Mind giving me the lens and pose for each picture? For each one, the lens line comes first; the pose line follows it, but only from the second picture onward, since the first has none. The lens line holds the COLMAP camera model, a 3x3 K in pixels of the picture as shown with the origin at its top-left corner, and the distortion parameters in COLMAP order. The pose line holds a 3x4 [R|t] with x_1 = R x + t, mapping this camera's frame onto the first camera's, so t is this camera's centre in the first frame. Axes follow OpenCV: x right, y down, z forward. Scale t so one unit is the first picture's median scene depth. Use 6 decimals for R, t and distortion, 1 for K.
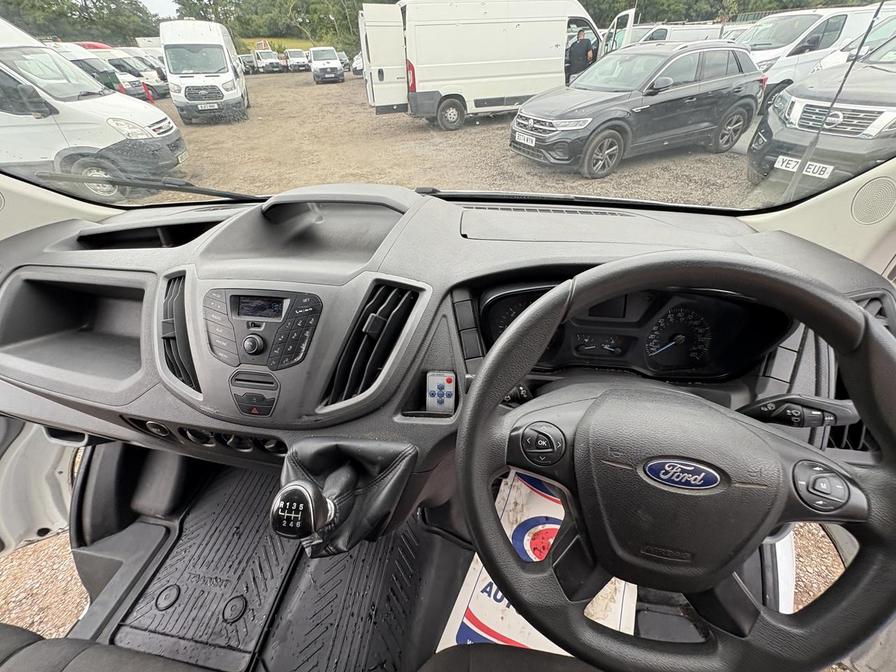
lens RADIAL K [[357.3, 0, 447.7], [0, 357.3, 336.6], [0, 0, 1]] dist [0.000055, -0.000418]
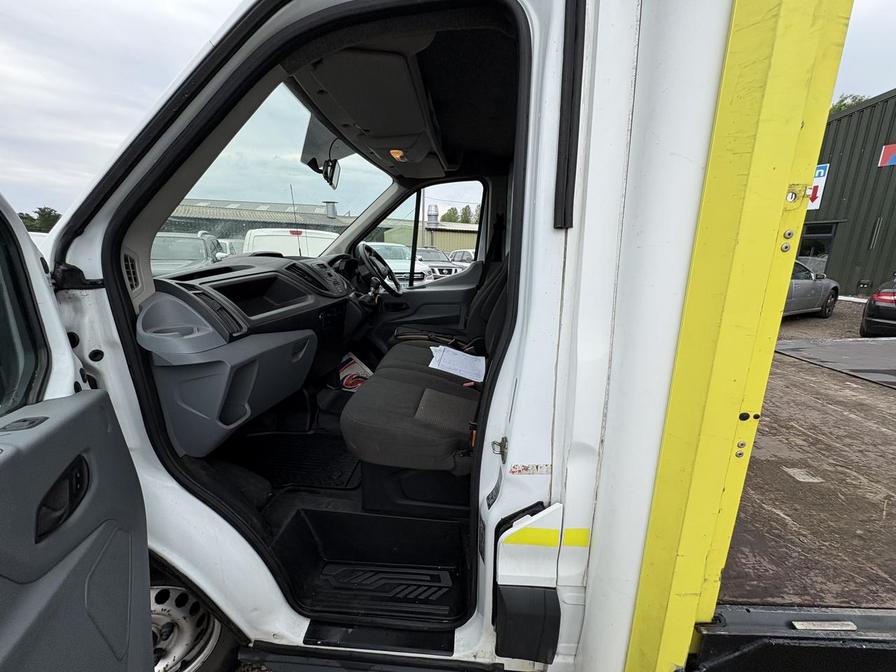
lens RADIAL K [[357.3, 0, 447.8], [0, 357.3, 337.2], [0, 0, 1]] dist [0.000055, -0.000418]
pose [[-0.091062, -0.182254, 0.979026, -1.980704], [0.621399, 0.757834, 0.198875, 0.242469], [-0.778185, 0.626475, 0.044243, 0.154379]]
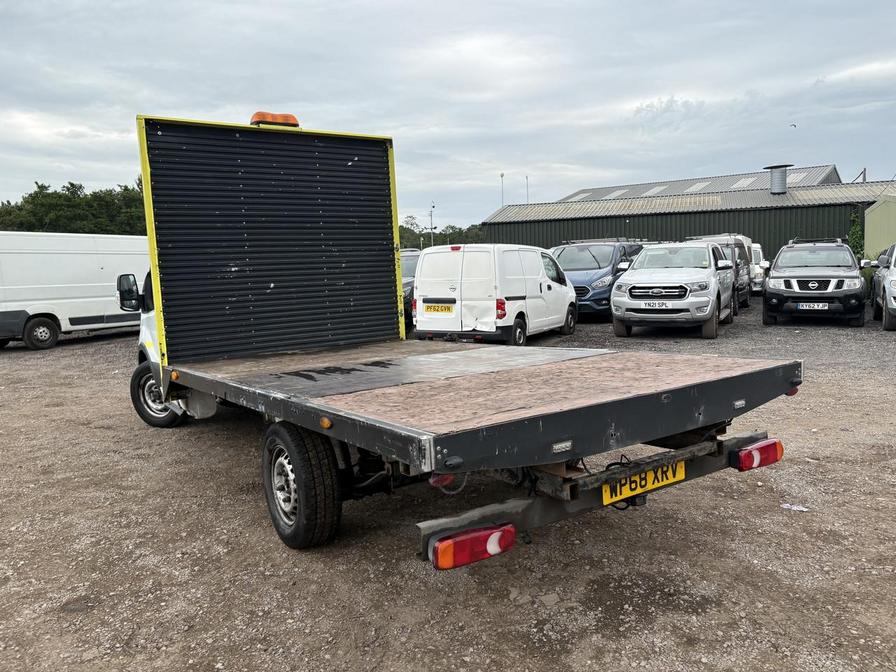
lens RADIAL K [[673.4, 0, 453.7], [0, 673.4, 346.7], [0, 0, 1]] dist [0.042636, -0.031628]
pose [[0.723356, -0.060829, 0.687791, -3.472513], [0.436070, 0.812566, -0.386754, 4.050015], [-0.535350, 0.579686, 0.614300, -4.443684]]
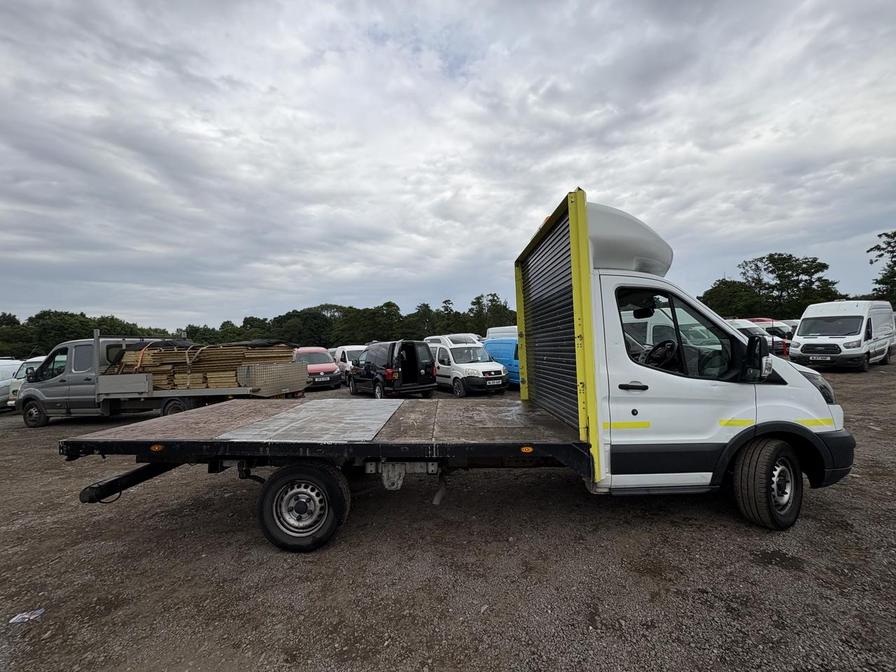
lens RADIAL K [[357.3, 0, 445.4], [0, 357.3, 339.4], [0, 0, 1]] dist [0.000055, -0.000418]
pose [[0.160122, 0.013355, -0.987007, 3.210904], [-0.593218, 0.800498, -0.085406, 1.514517], [0.788957, 0.599186, 0.136100, -1.857599]]
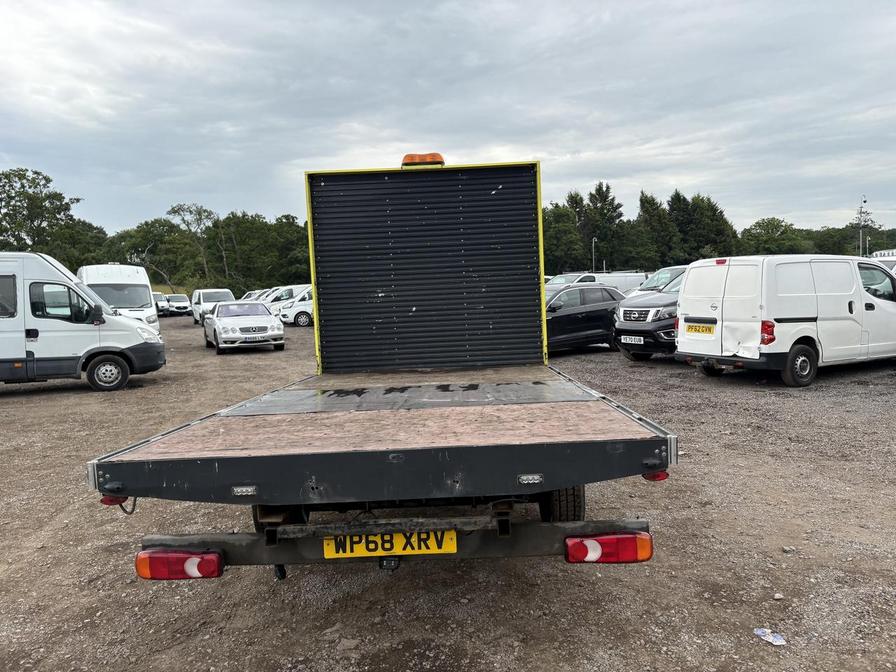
lens RADIAL K [[673.4, 0, 456.6], [0, 673.4, 343.8], [0, 0, 1]] dist [0.042636, -0.031628]
pose [[0.988272, -0.006975, 0.152546, -1.122435], [0.092773, 0.820890, -0.563500, 4.632404], [-0.121293, 0.571044, 0.811910, -5.434036]]
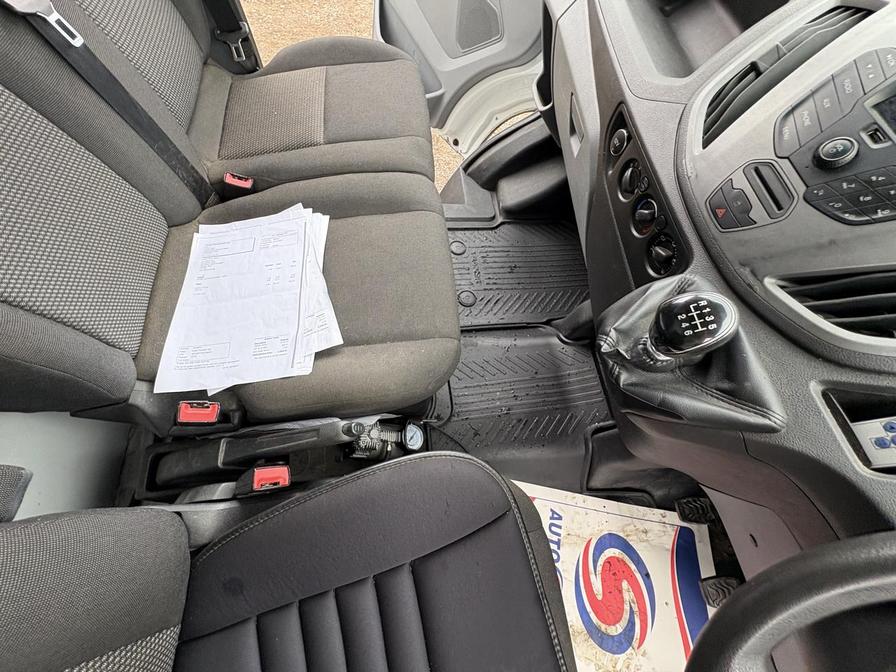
lens RADIAL K [[357.3, 0, 450.8], [0, 357.3, 336.5], [0, 0, 1]] dist [0.000055, -0.000418]
pose [[0.270992, 0.913032, -0.304855, -0.099146], [-0.732390, 0.401089, 0.550212, 0.152665], [0.624635, 0.074170, 0.777387, 0.014574]]
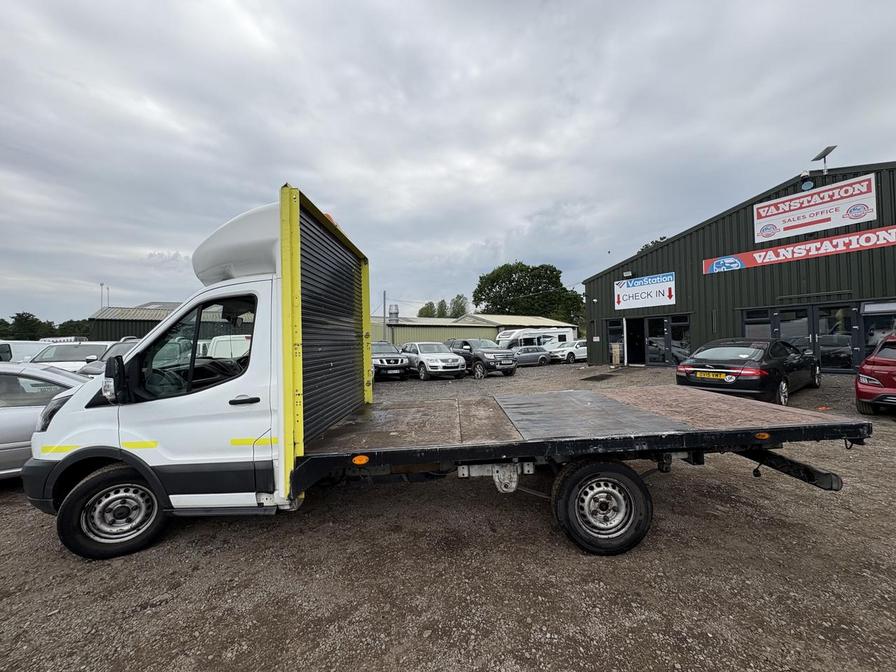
lens RADIAL K [[357.3, 0, 446.6], [0, 357.3, 338.7], [0, 0, 1]] dist [0.000055, -0.000418]
pose [[-0.141096, 0.063475, 0.987959, -4.122513], [0.644556, 0.763346, 0.043009, 1.039999], [-0.751425, 0.642864, -0.148618, -0.786060]]
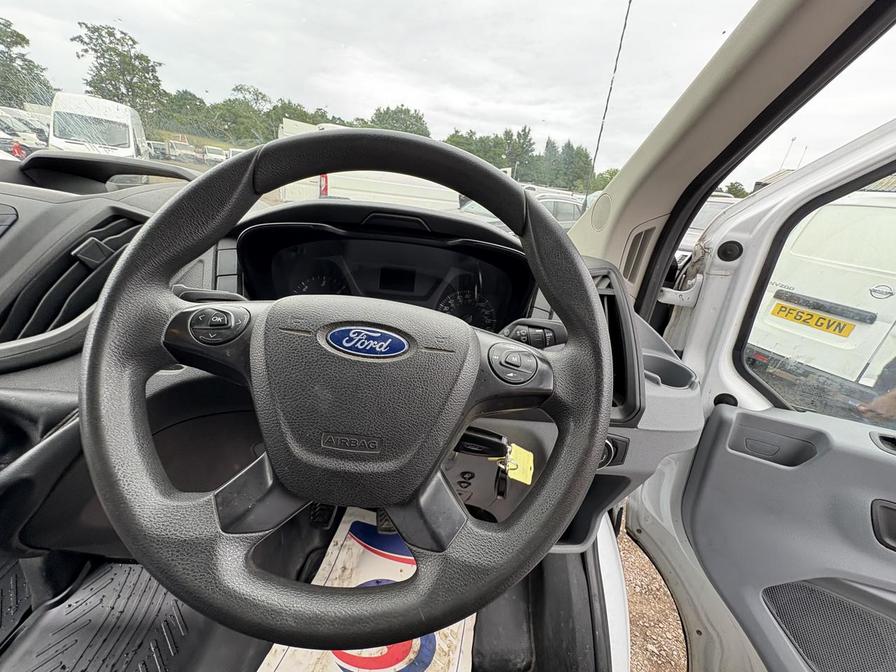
lens RADIAL K [[357.3, 0, 448.2], [0, 357.3, 337.0], [0, 0, 1]] dist [0.000055, -0.000418]
pose [[0.965876, 0.066976, 0.250196, 0.180284], [0.002316, 0.963715, -0.266923, 0.174792], [-0.258995, 0.258394, 0.930674, 0.038520]]
